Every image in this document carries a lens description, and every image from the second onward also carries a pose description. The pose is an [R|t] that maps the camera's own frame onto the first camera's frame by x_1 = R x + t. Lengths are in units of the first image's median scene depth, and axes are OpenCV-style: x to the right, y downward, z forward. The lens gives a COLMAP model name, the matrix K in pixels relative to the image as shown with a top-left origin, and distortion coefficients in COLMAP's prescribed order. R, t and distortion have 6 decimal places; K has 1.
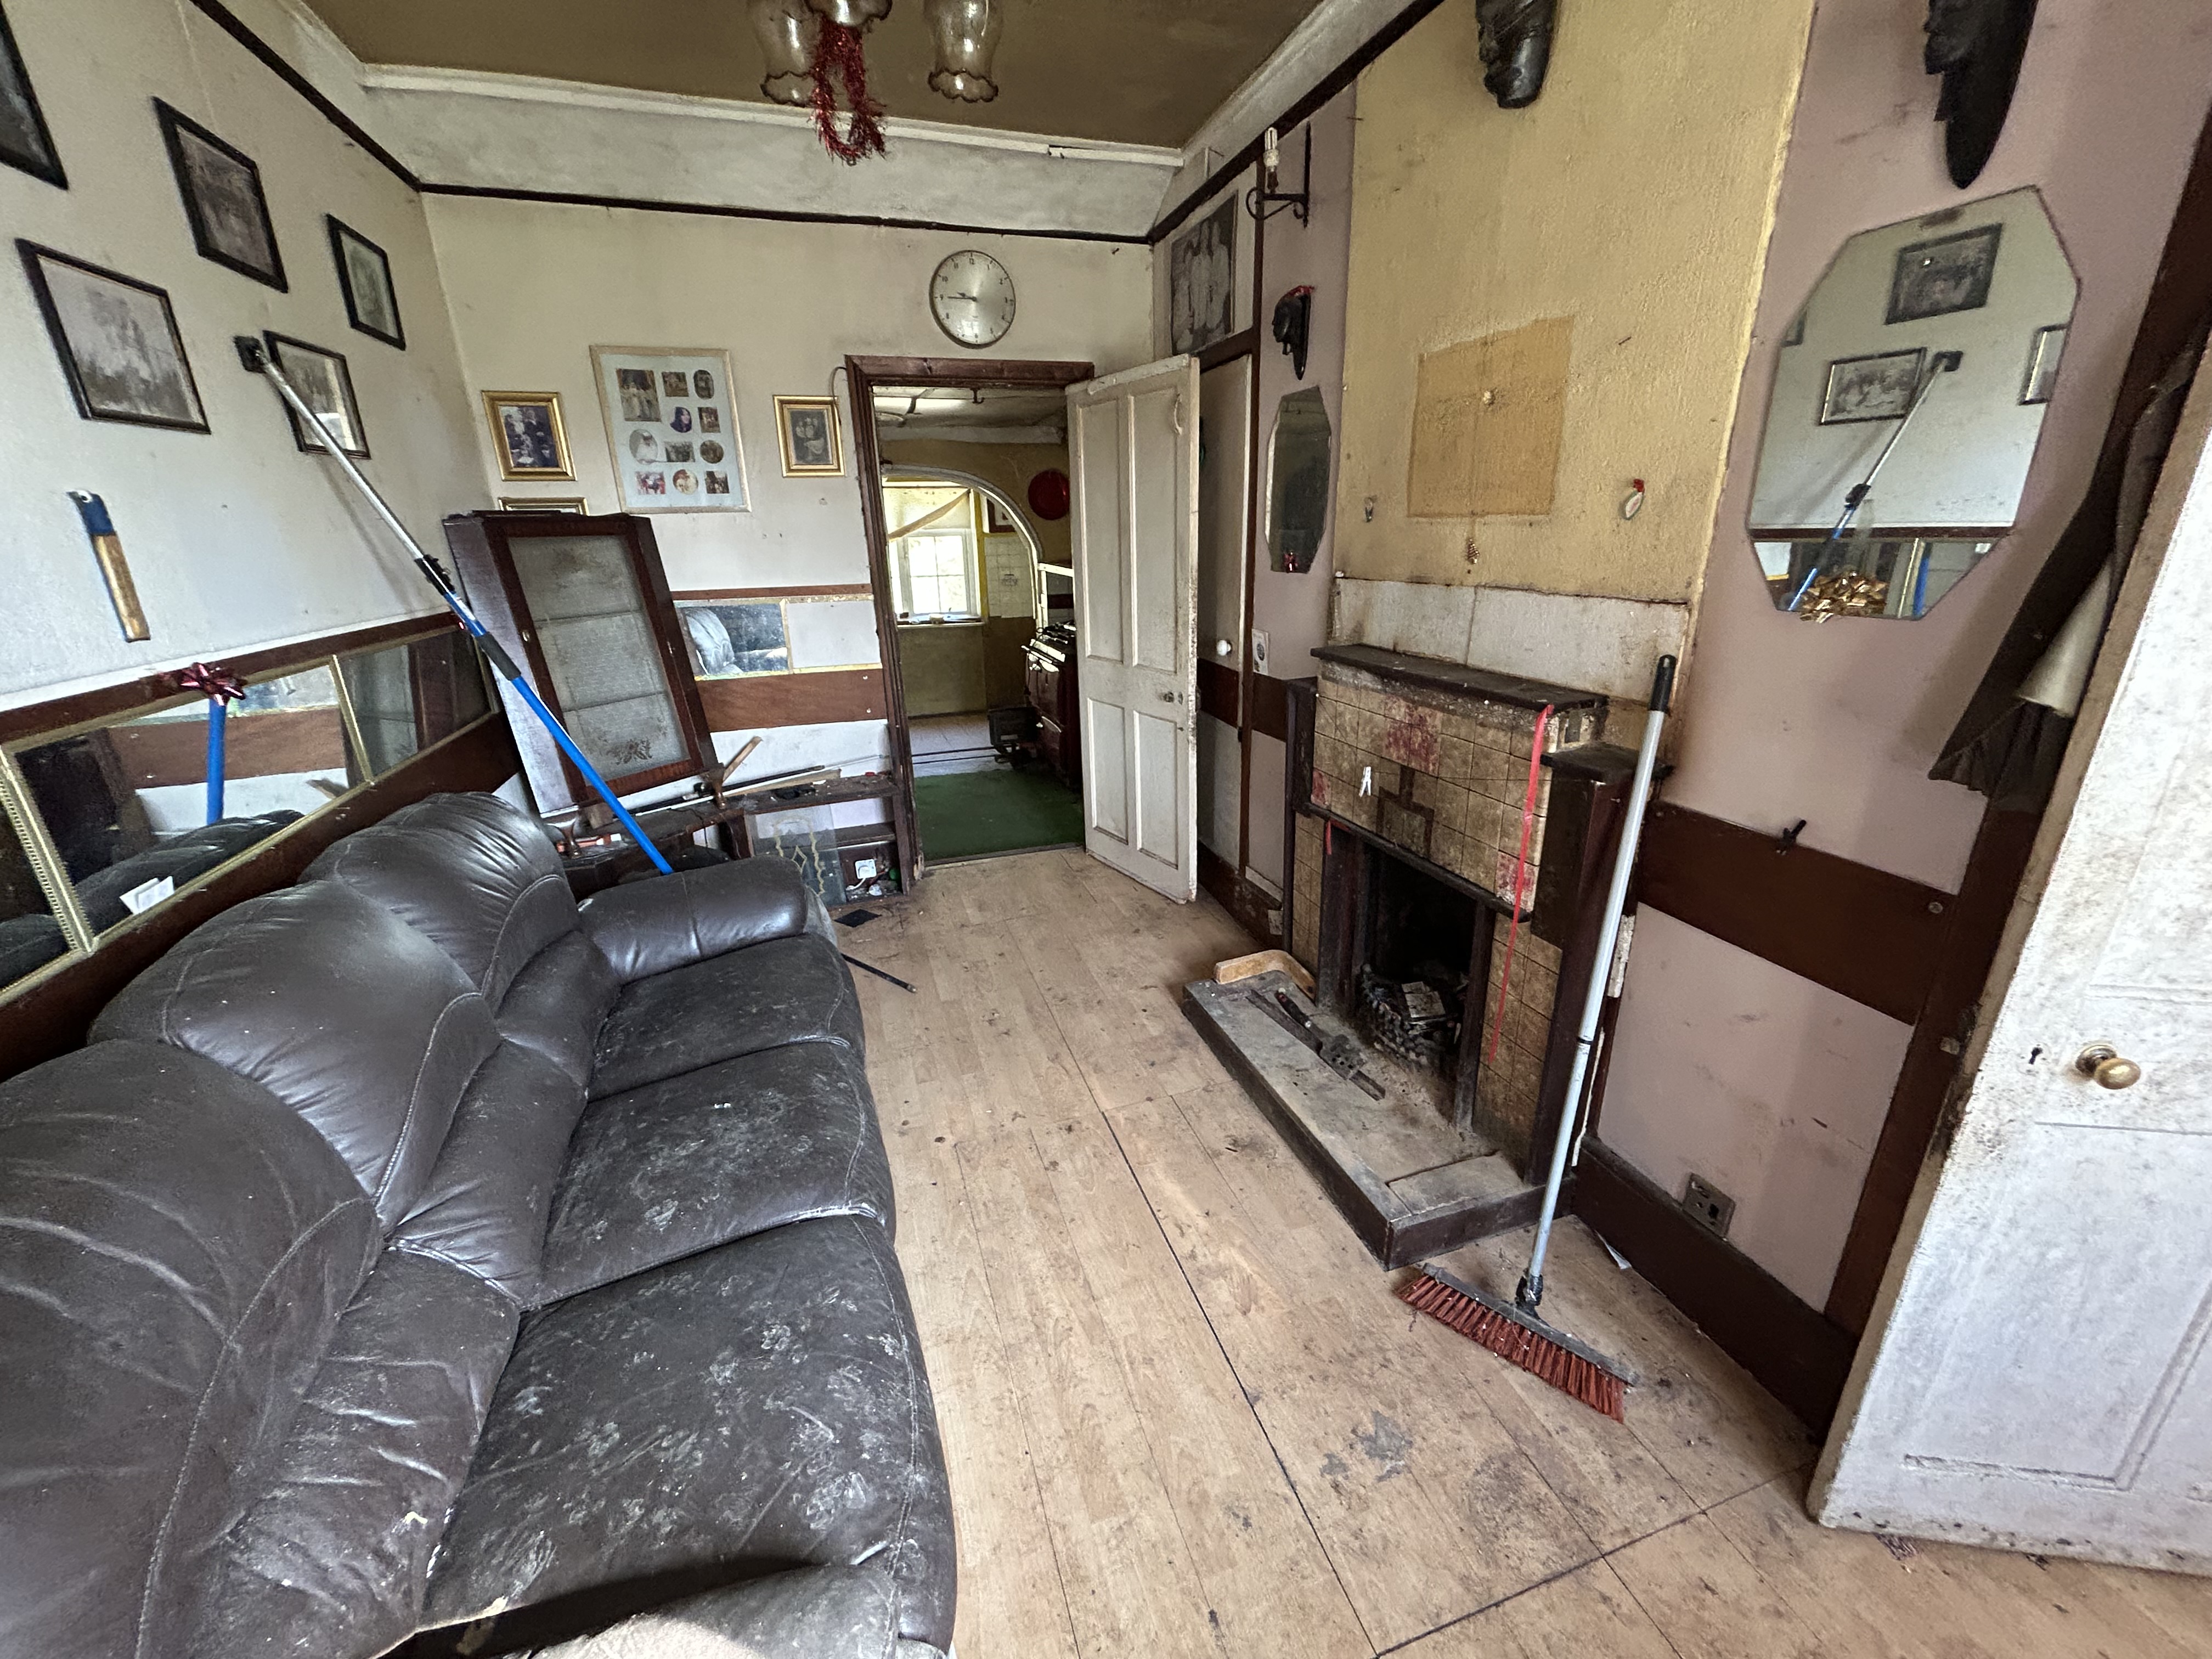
lens RADIAL K [[890.6, 0, 1106.0], [0, 890.6, 829.5], [0, 0, 1]] dist [-0.001900, 0.000250]
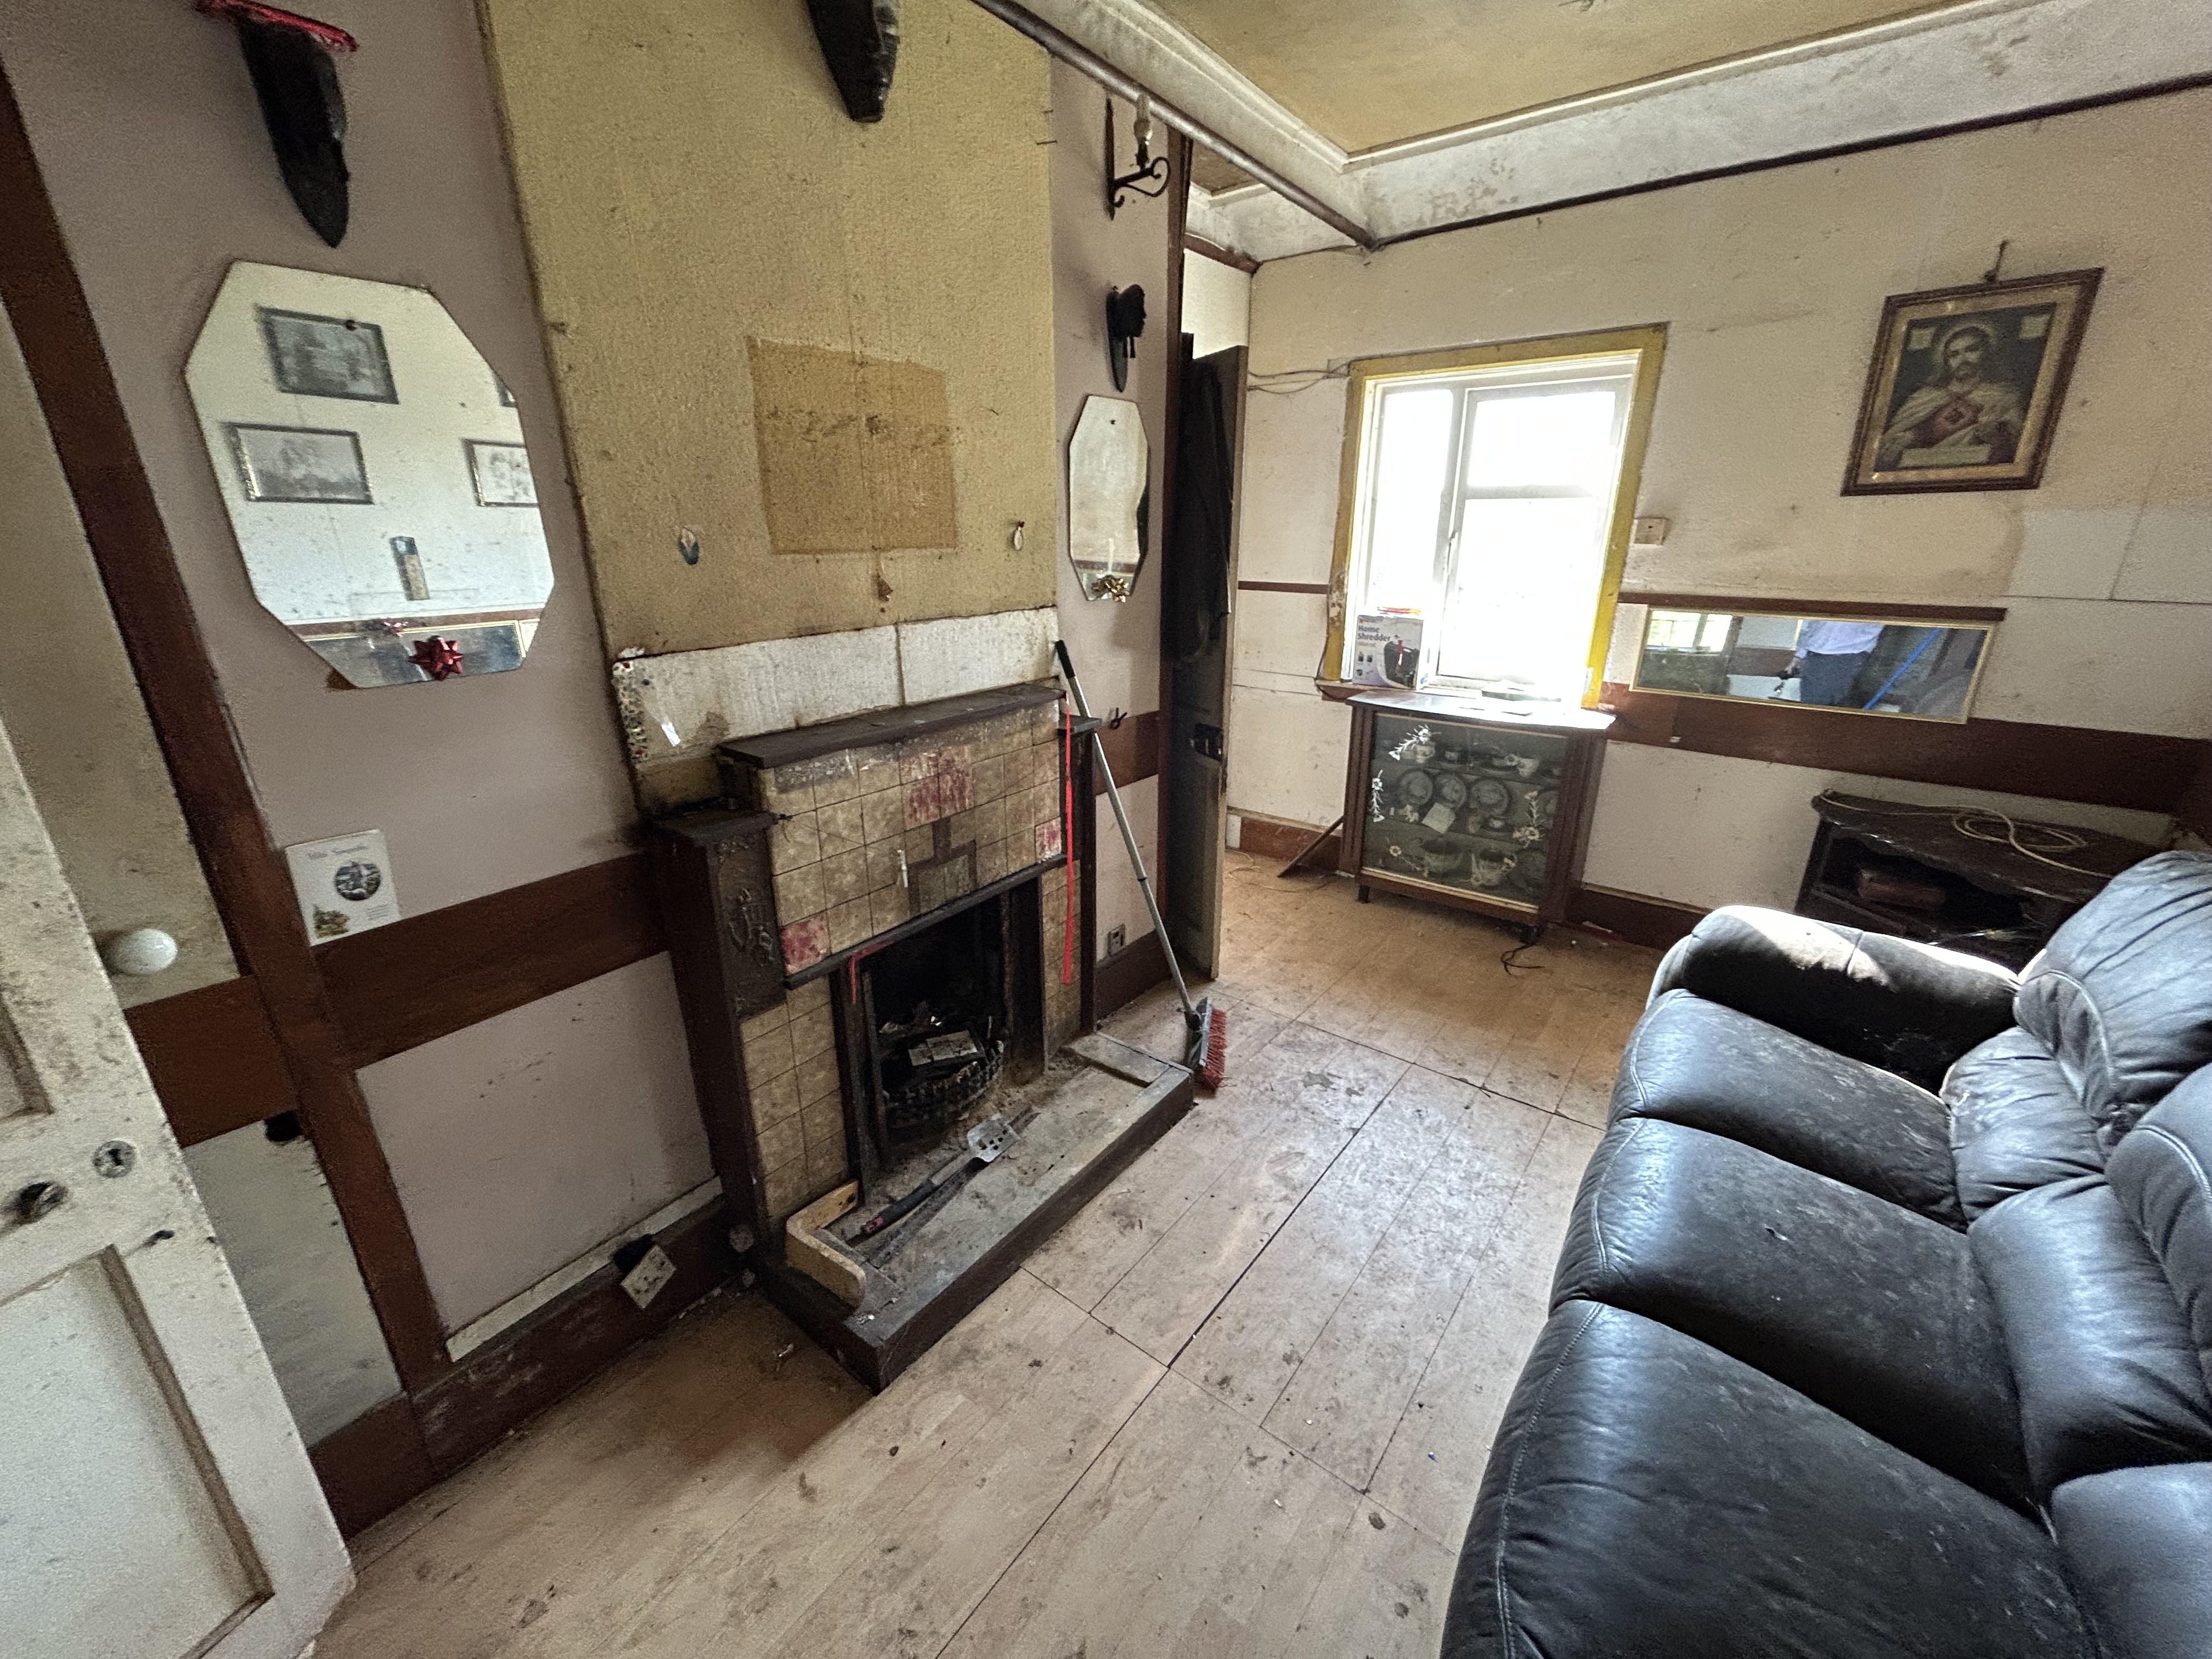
lens RADIAL K [[890.6, 0, 1106.0], [0, 890.6, 829.5], [0, 0, 1]] dist [-0.001900, 0.000250]
pose [[-0.558982, -0.244277, 0.792381, -0.495380], [0.288901, 0.838364, 0.462257, -0.443426], [-0.777223, 0.487313, -0.398059, 1.254465]]
